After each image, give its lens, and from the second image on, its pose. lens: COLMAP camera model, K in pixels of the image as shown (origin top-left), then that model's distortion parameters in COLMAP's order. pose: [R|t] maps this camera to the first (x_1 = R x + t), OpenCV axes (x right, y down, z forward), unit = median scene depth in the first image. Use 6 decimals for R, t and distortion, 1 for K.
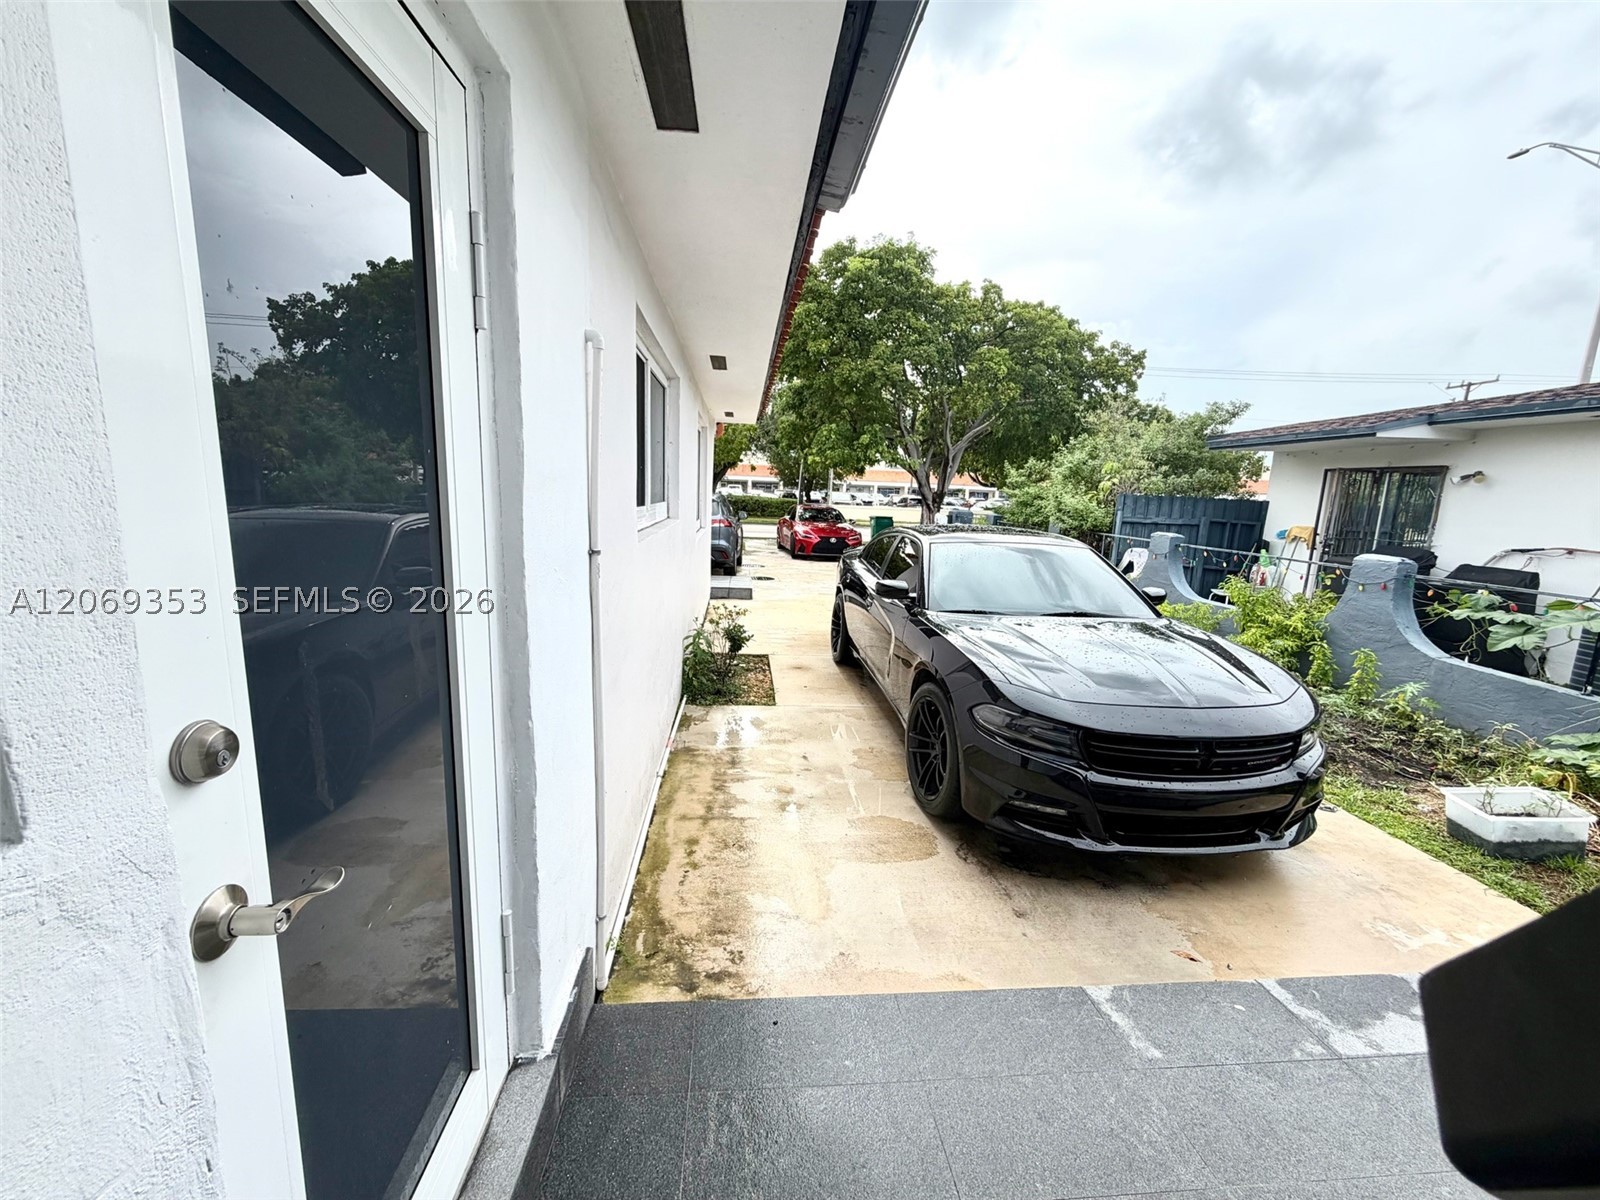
lens RADIAL K [[638.9, 0, 797.9], [0, 638.9, 598.7], [0, 0, 1]] dist [0.000055, 0.000097]
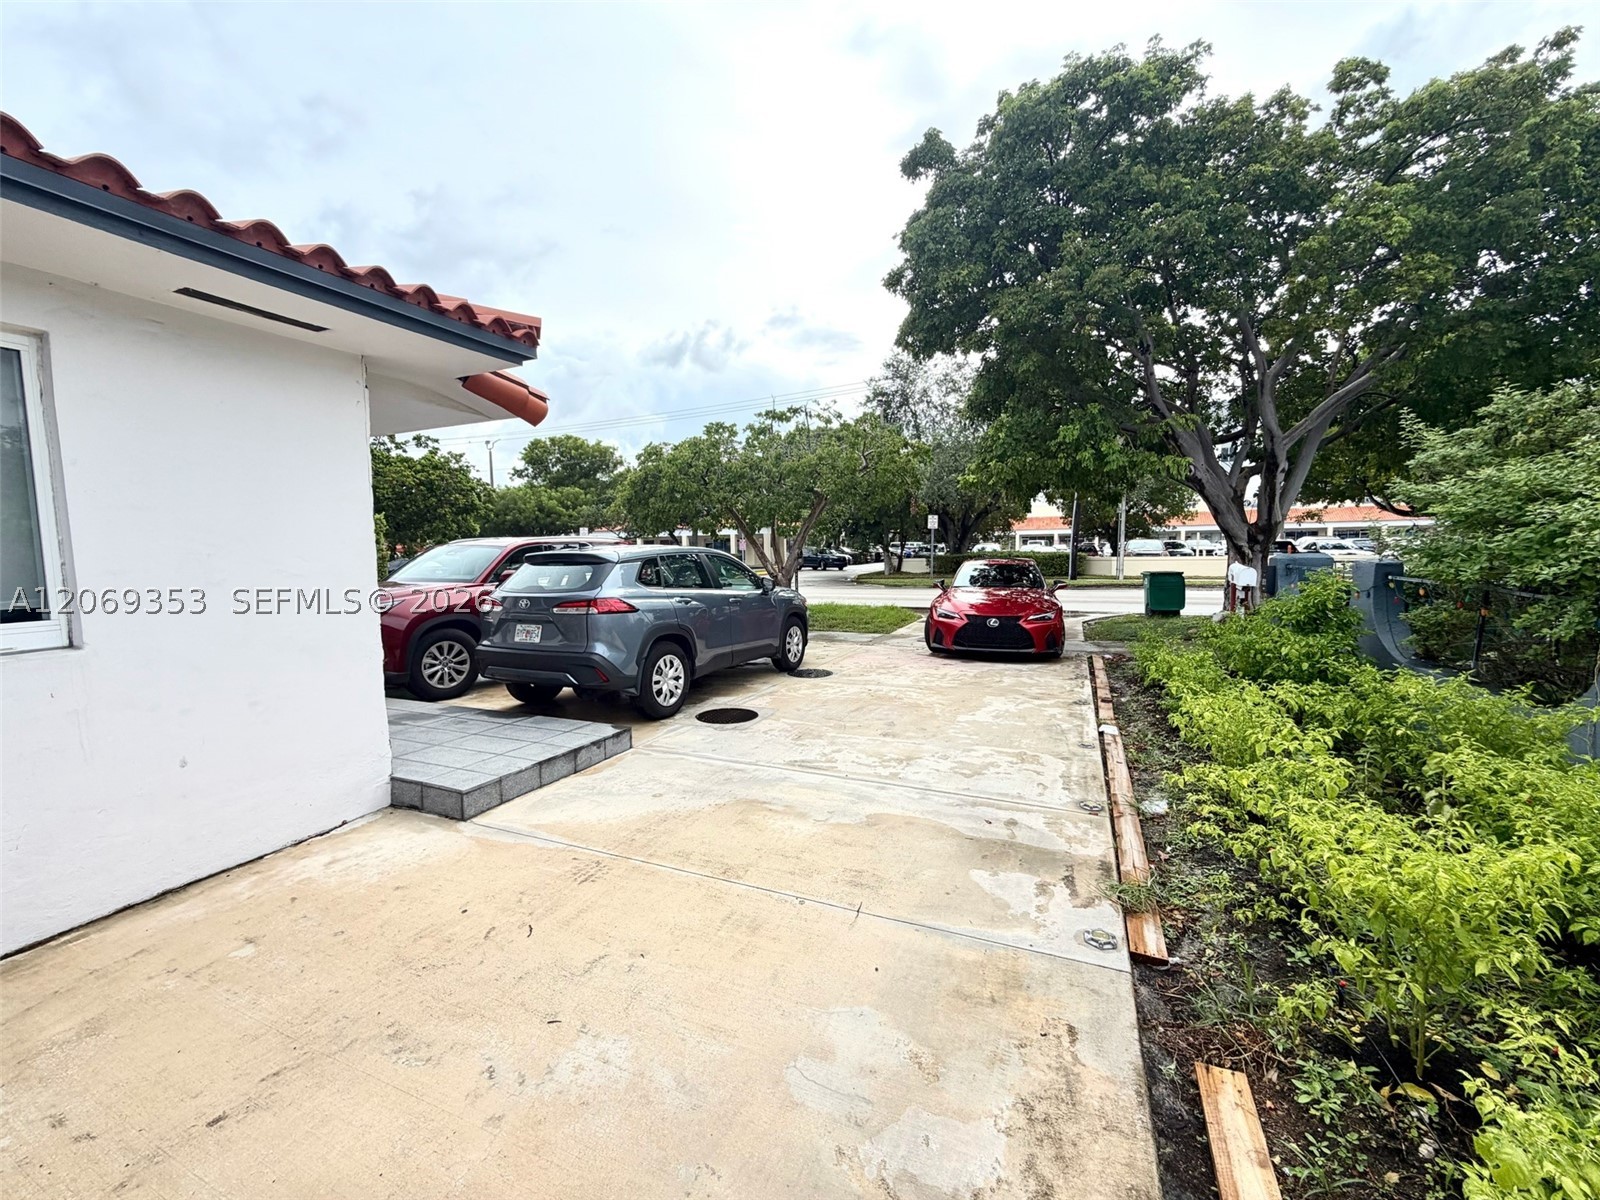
lens RADIAL K [[638.9, 0, 797.9], [0, 638.9, 598.7], [0, 0, 1]] dist [0.000055, 0.000097]
pose [[0.881453, -0.021773, -0.471770, 0.208769], [-0.023904, 0.995600, -0.090610, -0.075604], [0.471667, 0.091146, 0.877054, 0.580327]]
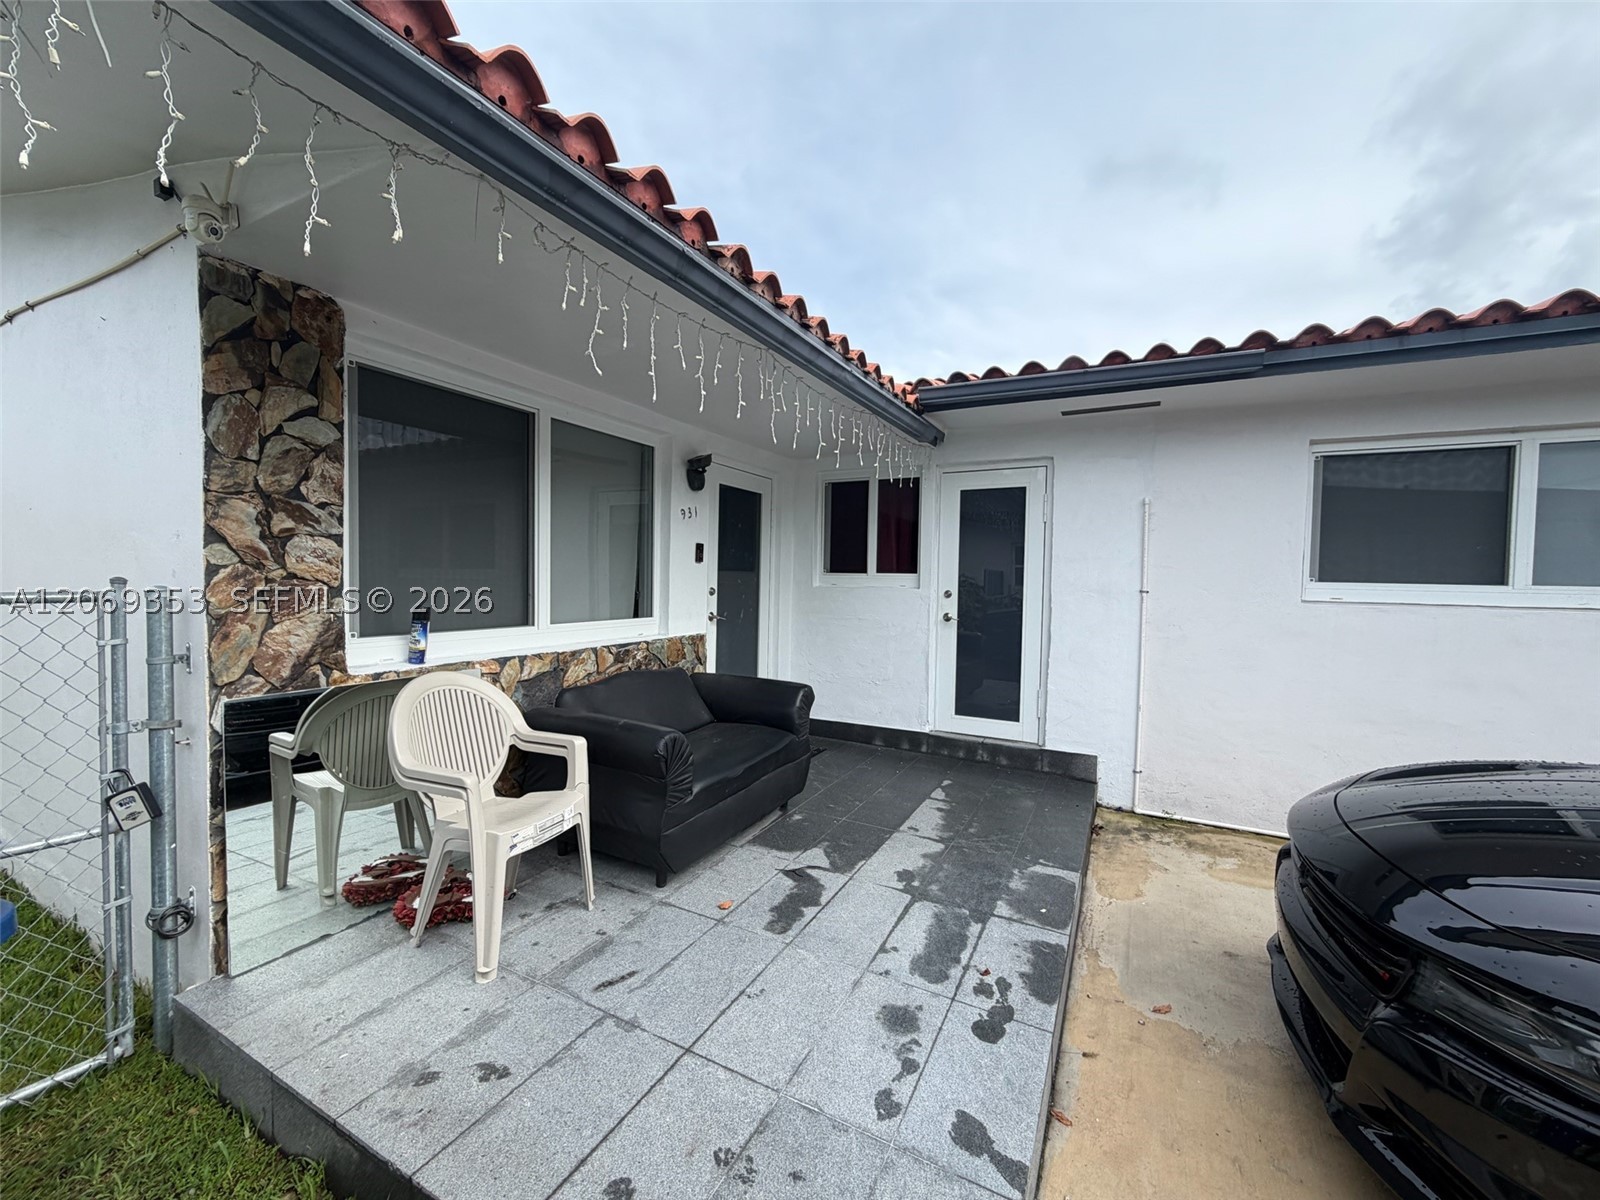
lens RADIAL K [[638.9, 0, 797.9], [0, 638.9, 598.7], [0, 0, 1]] dist [0.000055, 0.000097]
pose [[-0.535793, -0.021300, -0.844081, 0.335180], [-0.186208, 0.978050, 0.093517, -0.004960], [0.823561, 0.207280, -0.527998, 0.180359]]
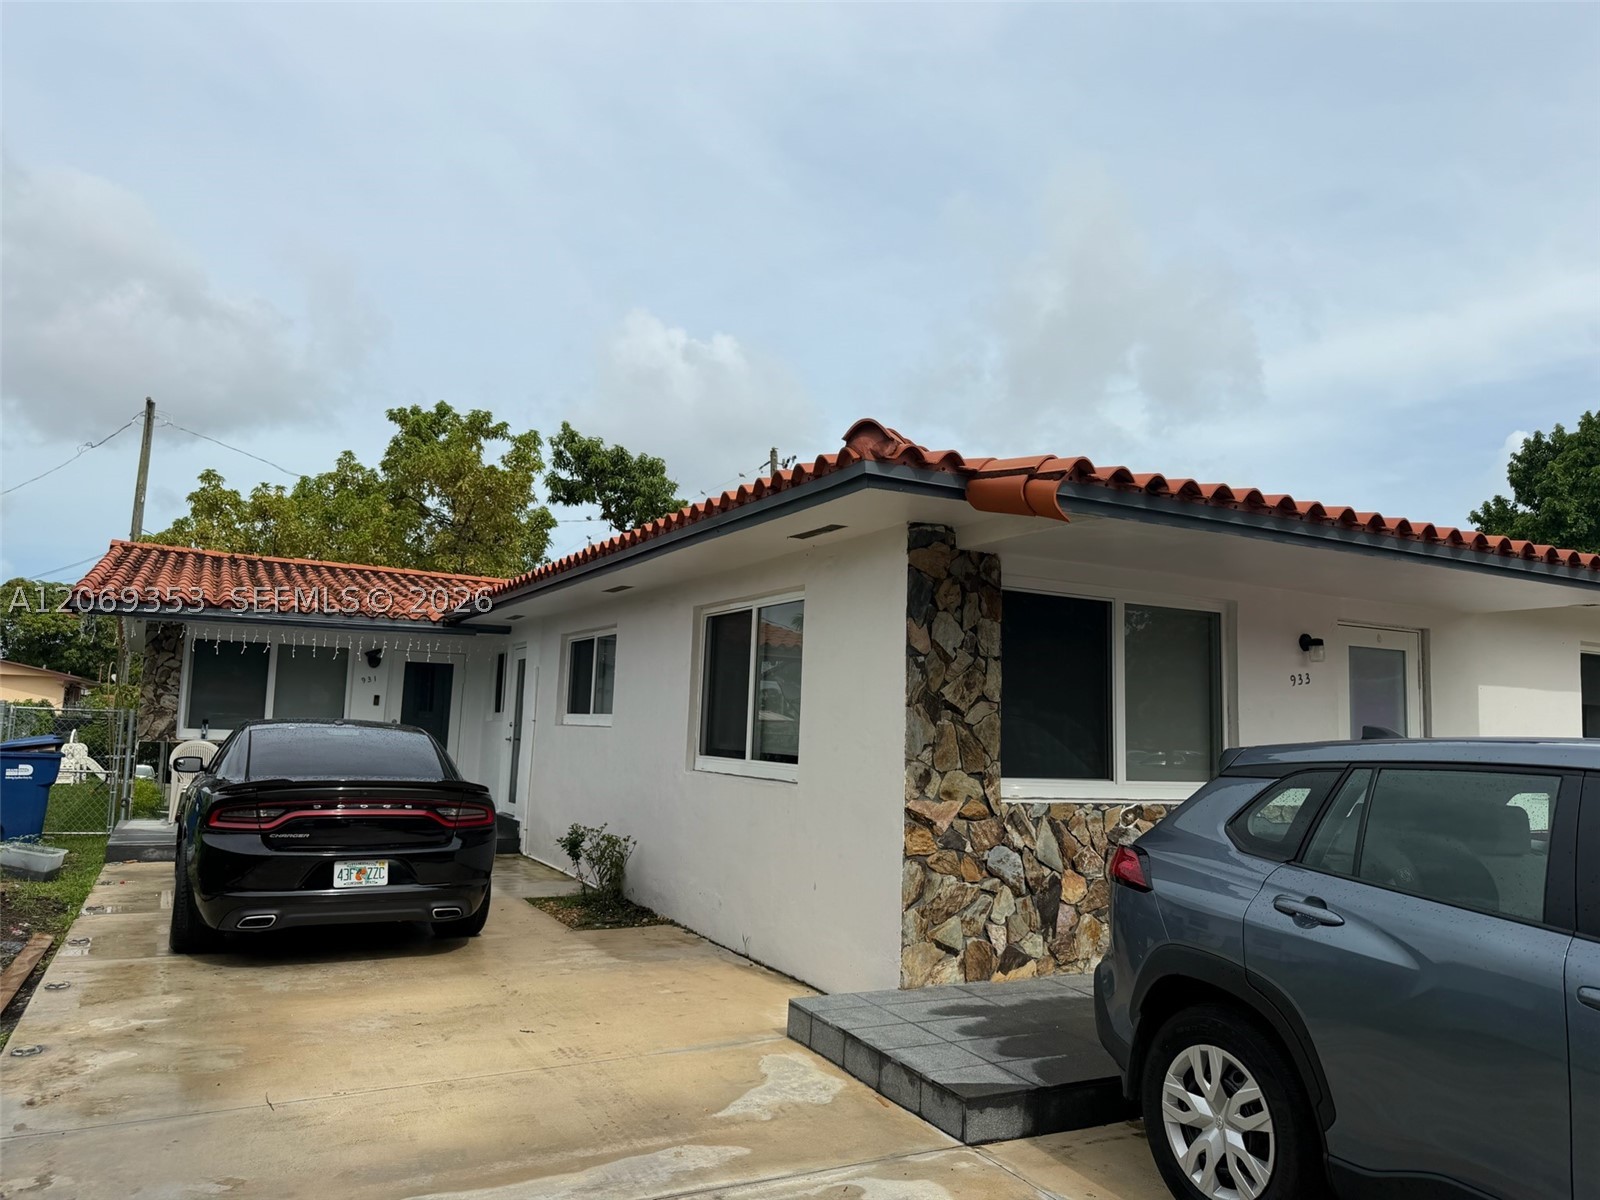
lens RADIAL K [[1112.7, 0, 800.0], [0, 1112.7, 600.0], [0, 0, 1]] dist [0.119660, -0.182878]
pose [[-0.916577, -0.118772, -0.381811, 0.113033], [-0.139715, 0.989810, 0.027493, -0.195365], [0.374654, 0.078544, -0.923832, 1.251081]]
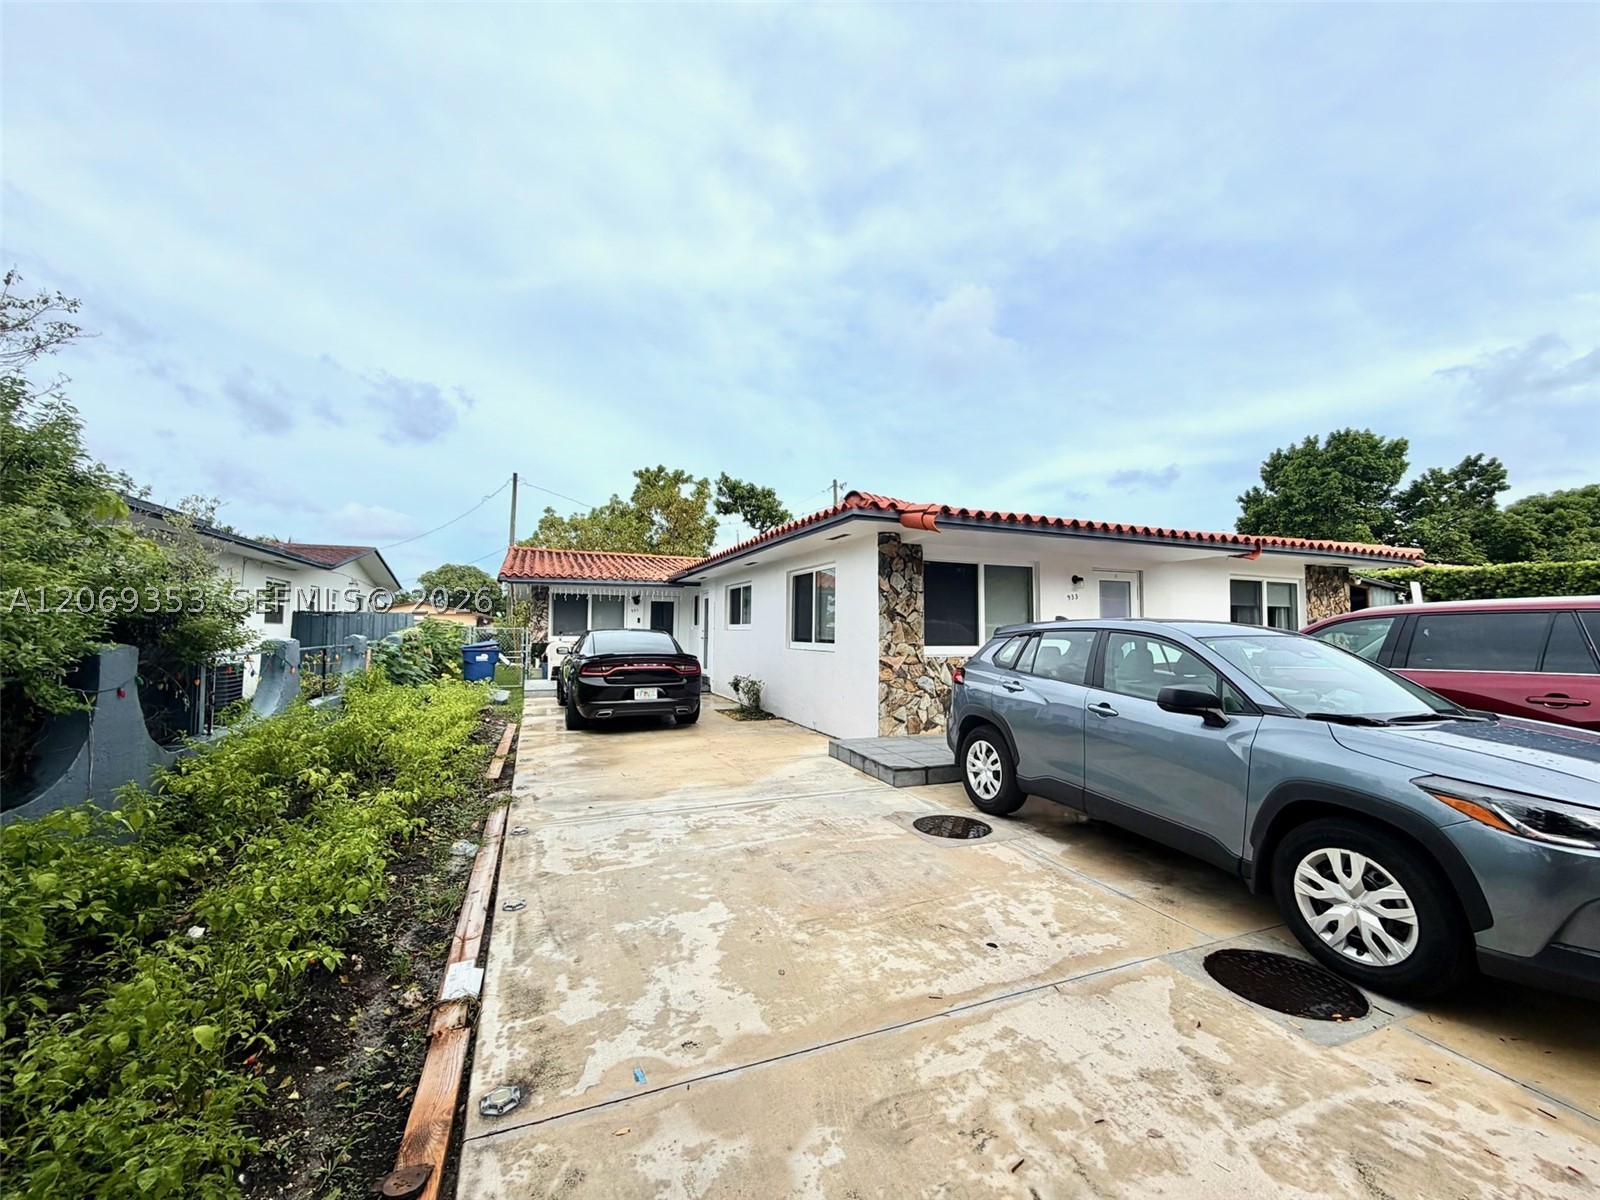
lens RADIAL K [[640.0, 0, 798.3], [0, 640.0, 599.0], [0, 0, 1]] dist [-0.000213, 0.000366]
pose [[-0.952136, -0.067249, -0.298186, 0.144129], [-0.100964, 0.989939, 0.099129, -0.213808], [0.288520, 0.124490, -0.949346, 1.404868]]
